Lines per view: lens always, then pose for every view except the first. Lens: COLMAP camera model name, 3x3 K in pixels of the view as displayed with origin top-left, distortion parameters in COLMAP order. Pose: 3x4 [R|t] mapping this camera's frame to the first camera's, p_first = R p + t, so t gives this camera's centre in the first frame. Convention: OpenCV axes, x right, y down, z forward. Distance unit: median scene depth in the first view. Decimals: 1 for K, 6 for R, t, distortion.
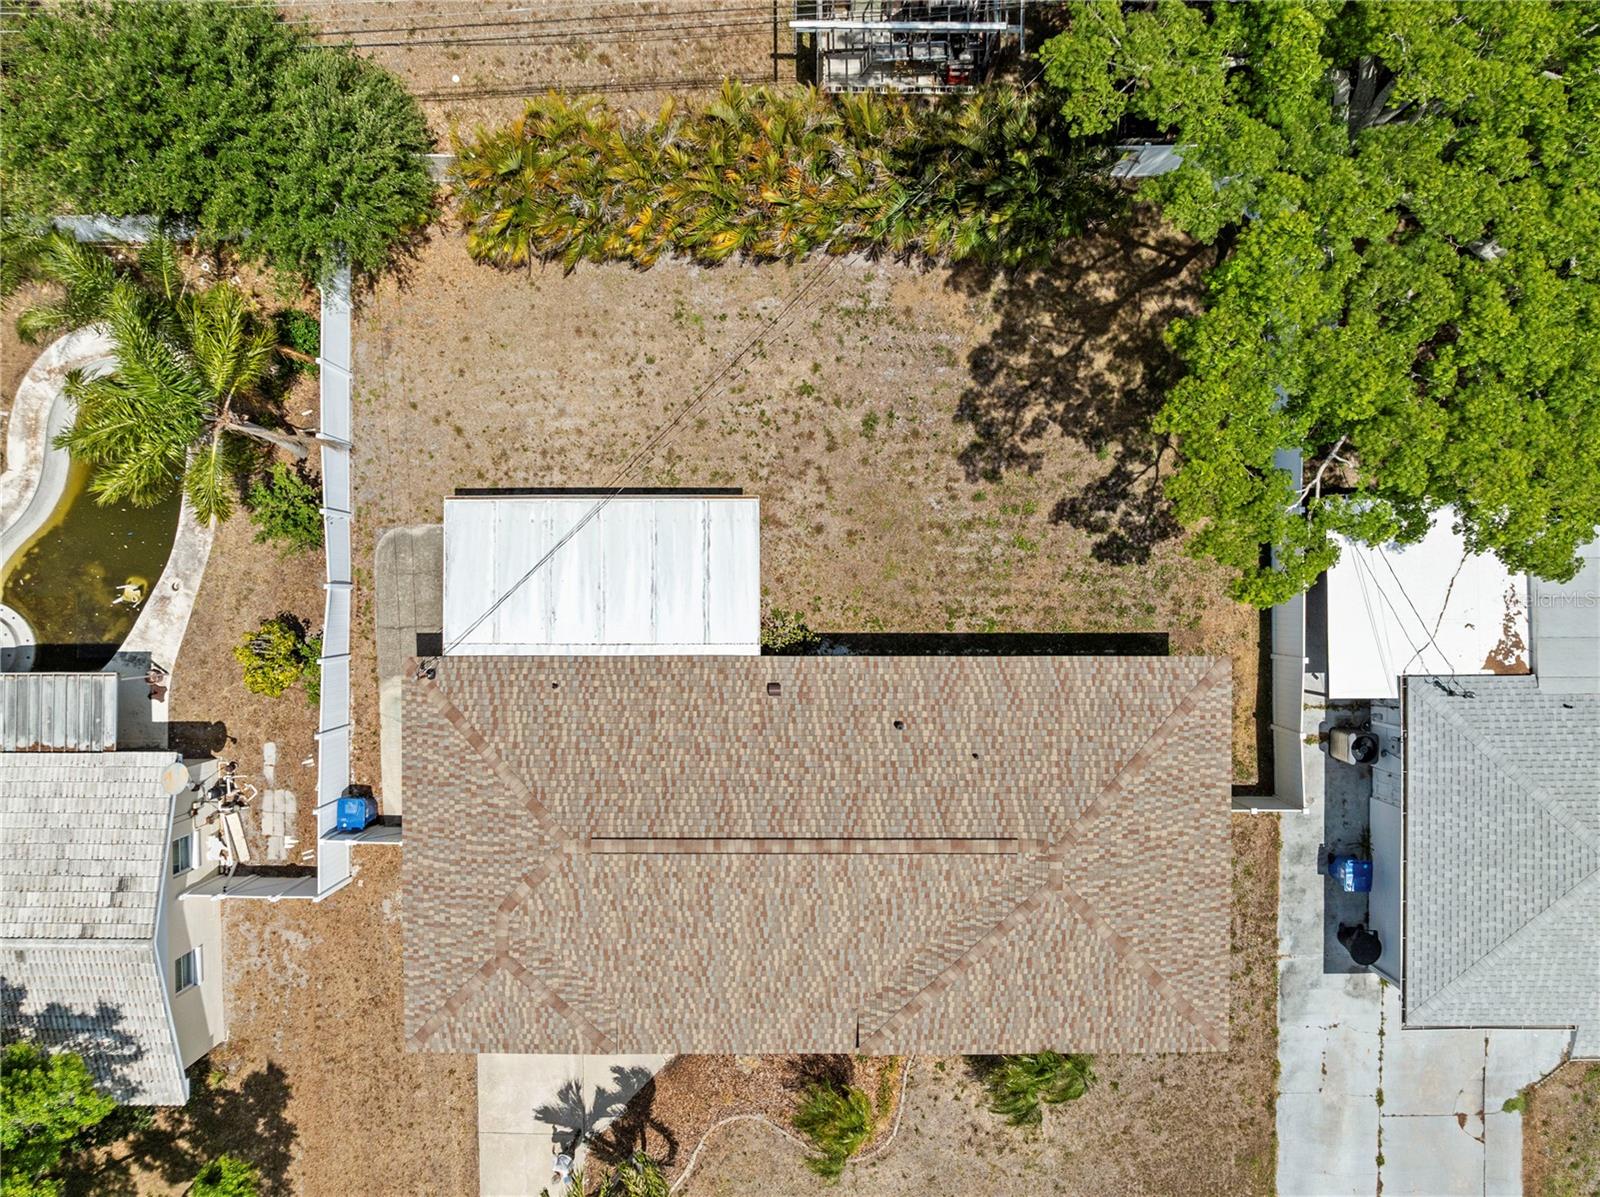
lens RADIAL K [[1132.2, 0, 808.6], [0, 1132.2, 592.7], [0, 0, 1]] dist [-0.051240, 0.024124]
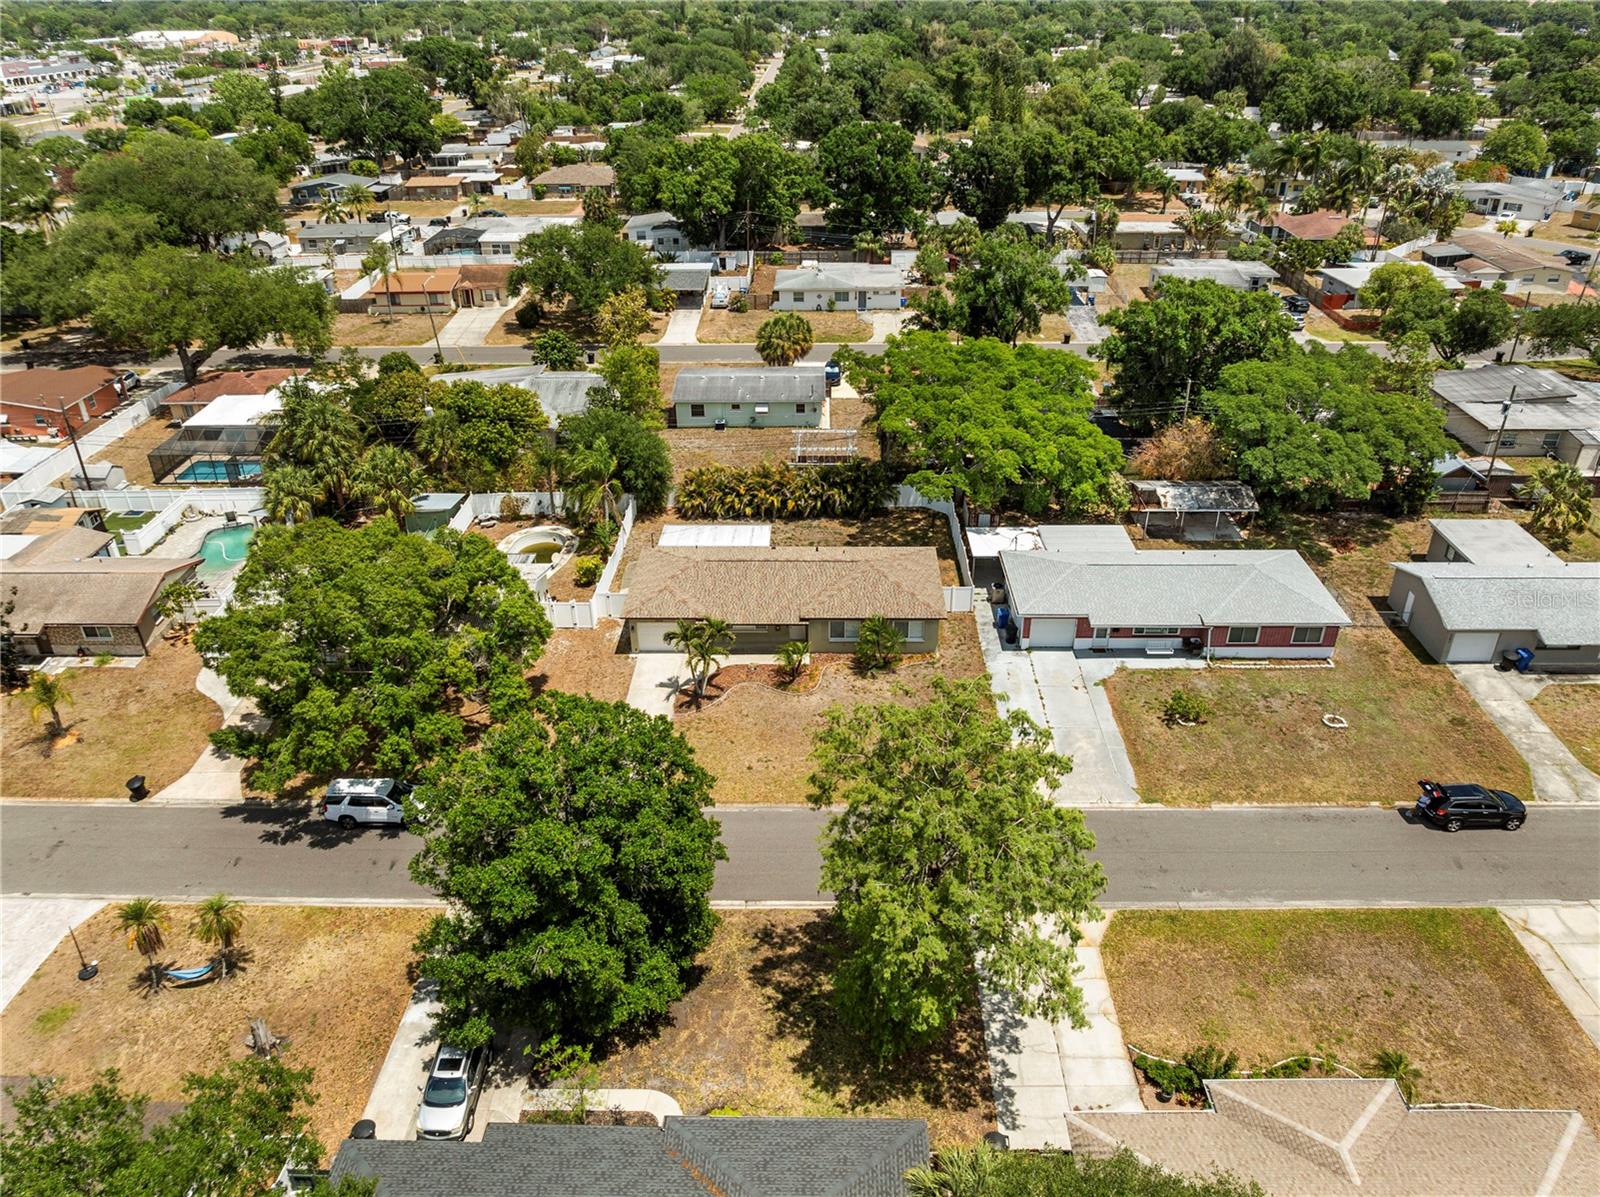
lens RADIAL K [[1137.0, 0, 800.0], [0, 1137.0, 598.5], [0, 0, 1]] dist [-0.047200, -0.001009]
pose [[0.999631, 0.009387, -0.025504, 0.101582], [-0.026858, 0.484551, -0.874350, 2.446801], [0.004150, 0.874712, 0.484625, -0.254038]]
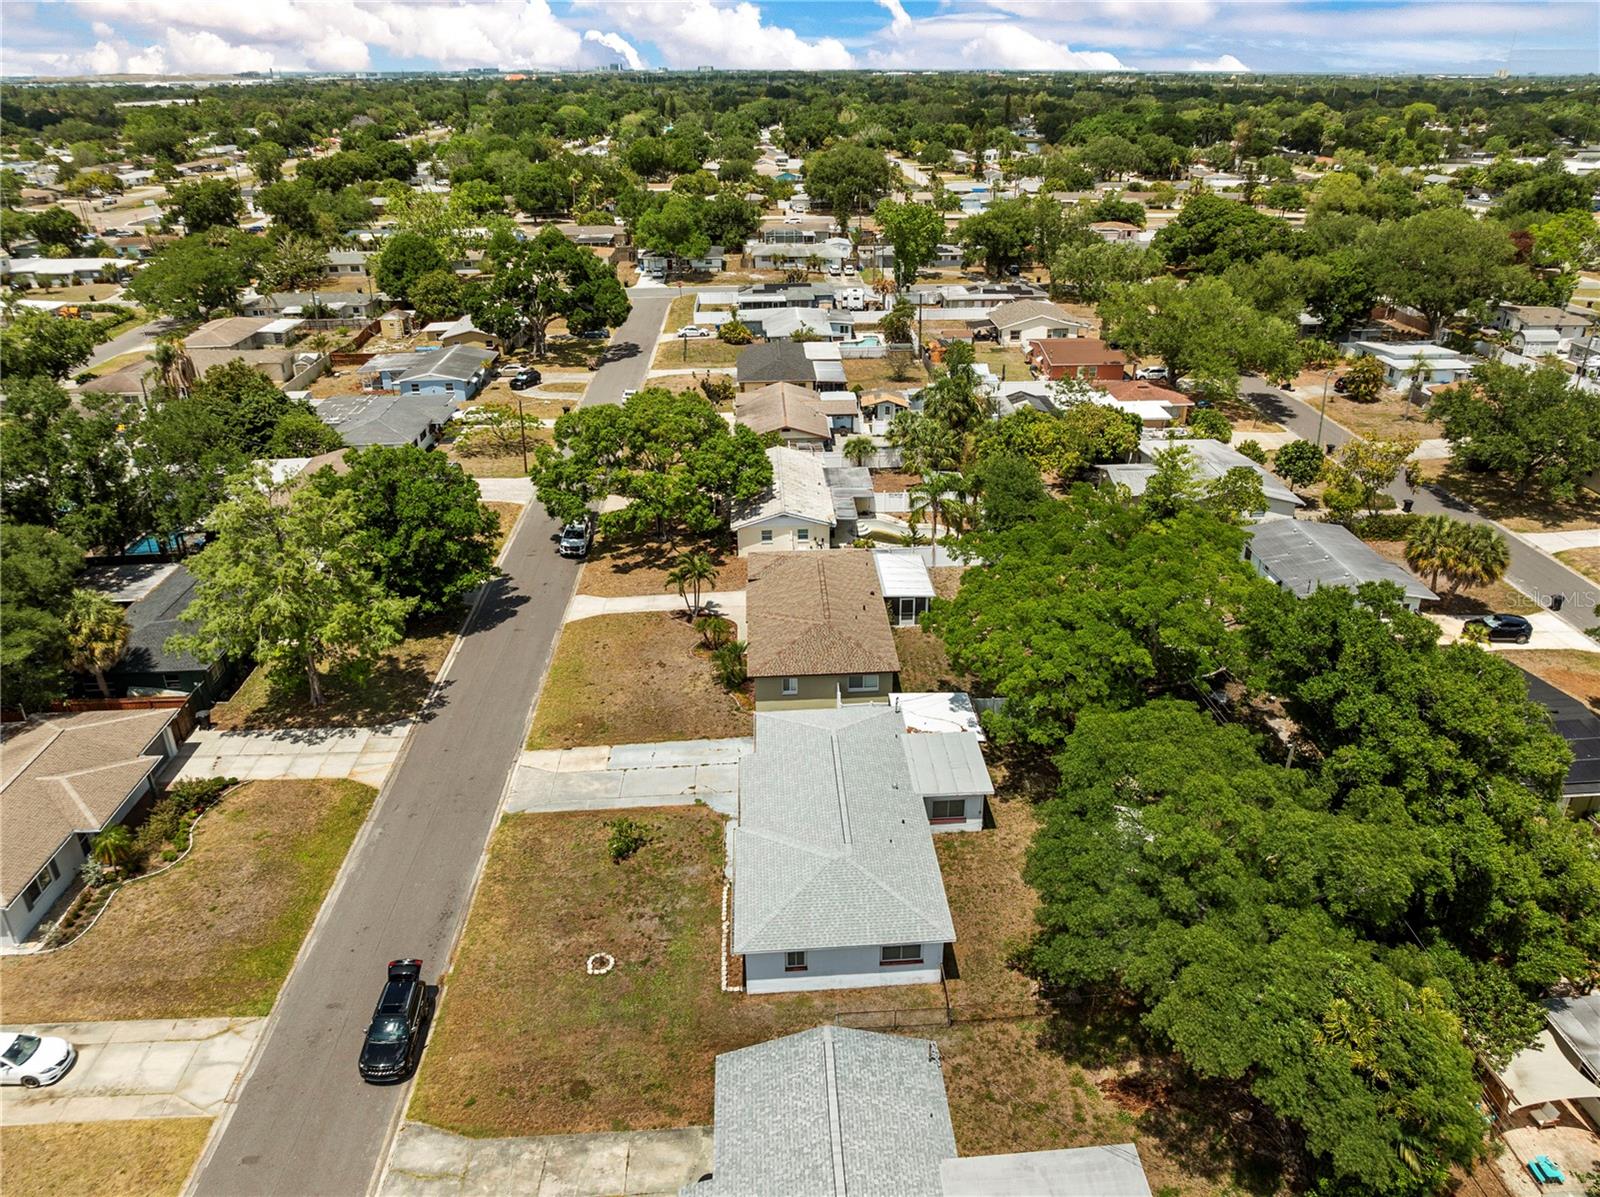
lens RADIAL K [[1149.0, 0, 857.9], [0, 1149.0, 599.3], [0, 0, 1]] dist [-0.047771, 0.001141]
pose [[0.073711, 0.427964, -0.900785, 2.509649], [-0.997274, 0.028506, -0.068063, 0.306729], [-0.003451, 0.903346, 0.428899, -0.272319]]
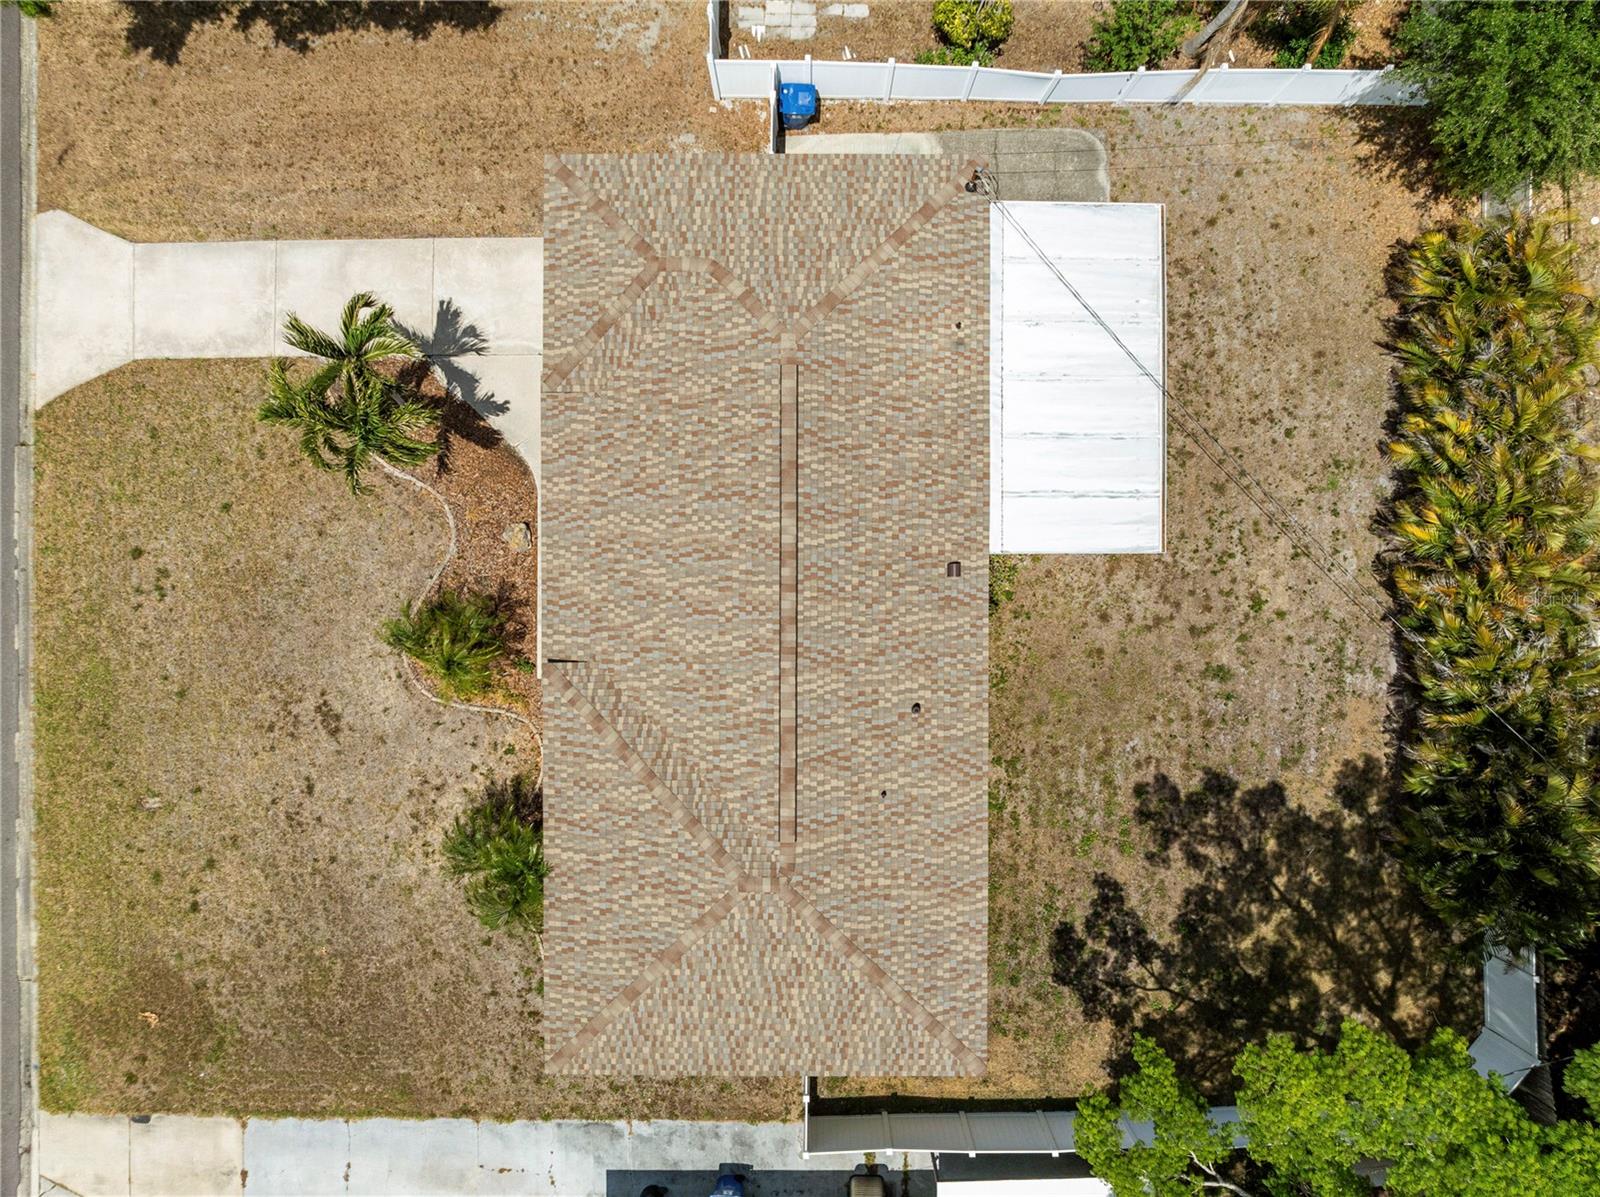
lens RADIAL K [[1132.2, 0, 808.6], [0, 1132.2, 592.7], [0, 0, 1]] dist [-0.051240, 0.024124]
pose [[-0.002675, 0.999973, 0.006839, -0.016597], [-0.999995, -0.002663, -0.001714, 0.188393], [-0.001696, -0.006844, 0.999975, 0.094427]]
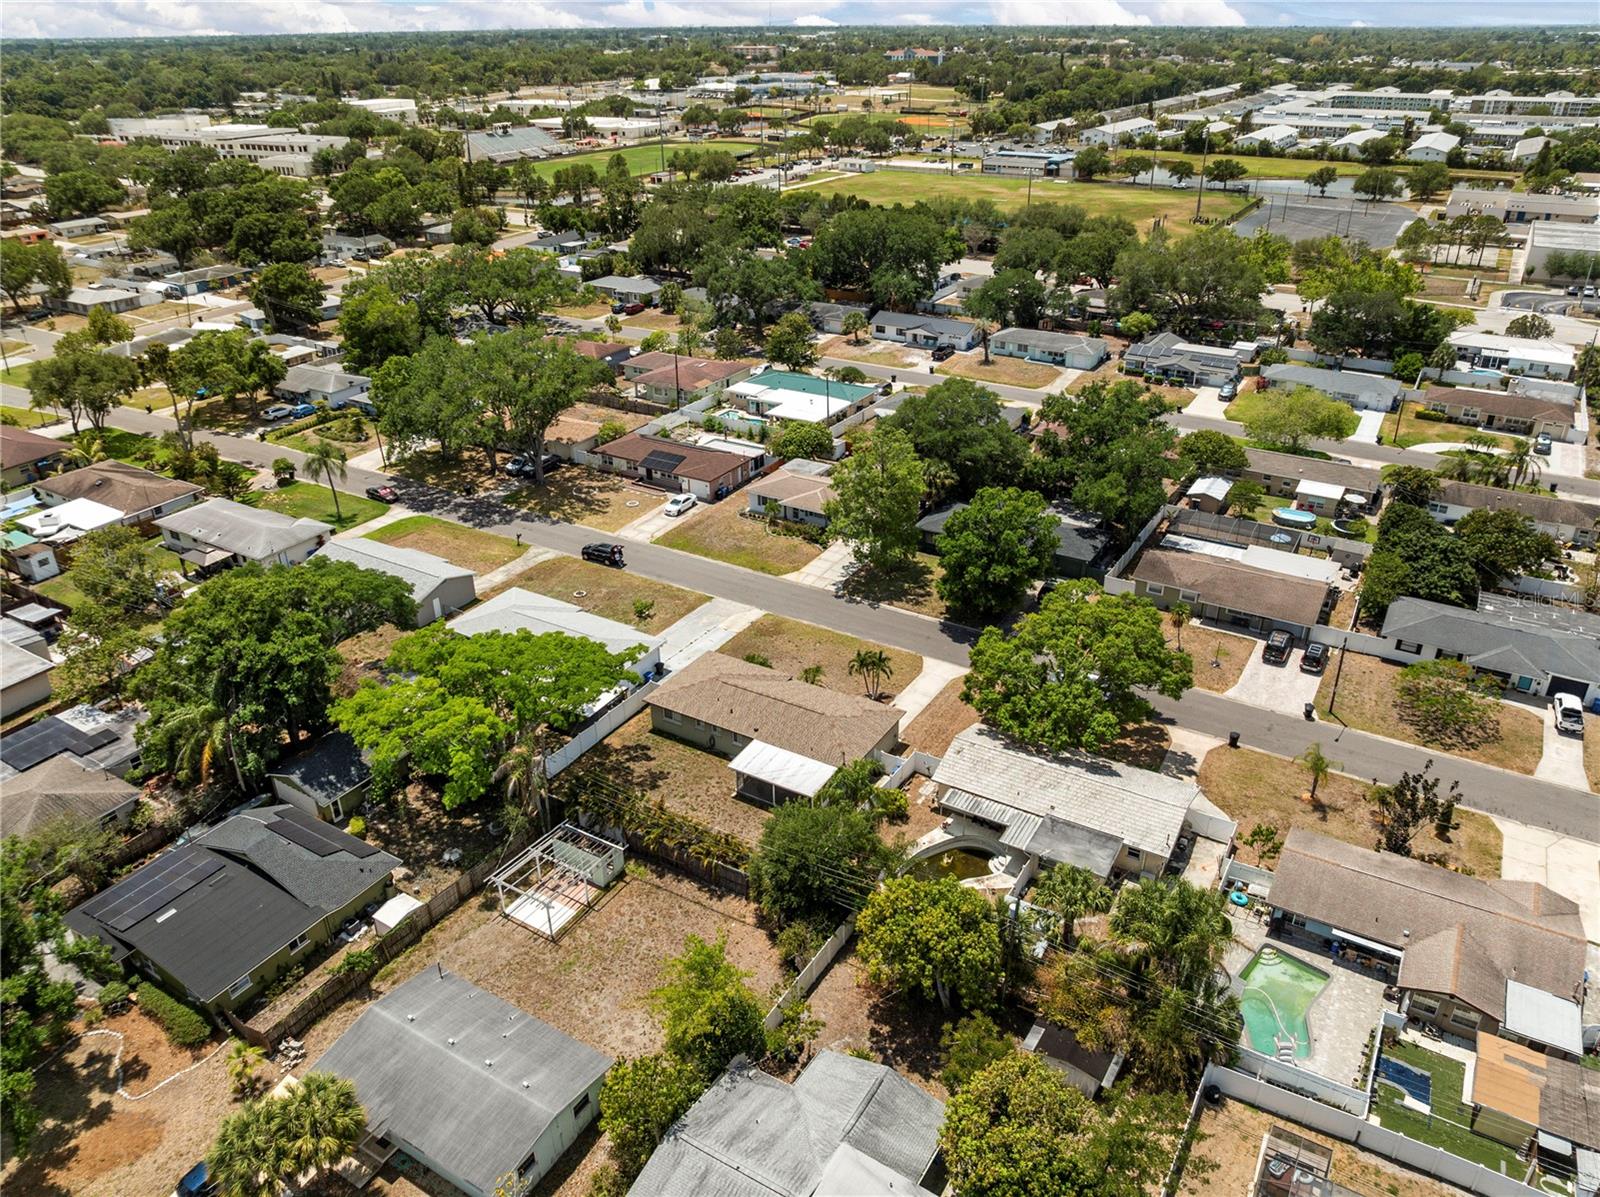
lens RADIAL K [[1132.2, 0, 808.6], [0, 1132.2, 592.7], [0, 0, 1]] dist [-0.051240, 0.024124]
pose [[-0.853813, -0.226270, 0.468834, -1.513537], [0.520425, -0.392965, 0.758114, -2.061610], [0.012697, 0.891280, 0.453275, -0.826903]]
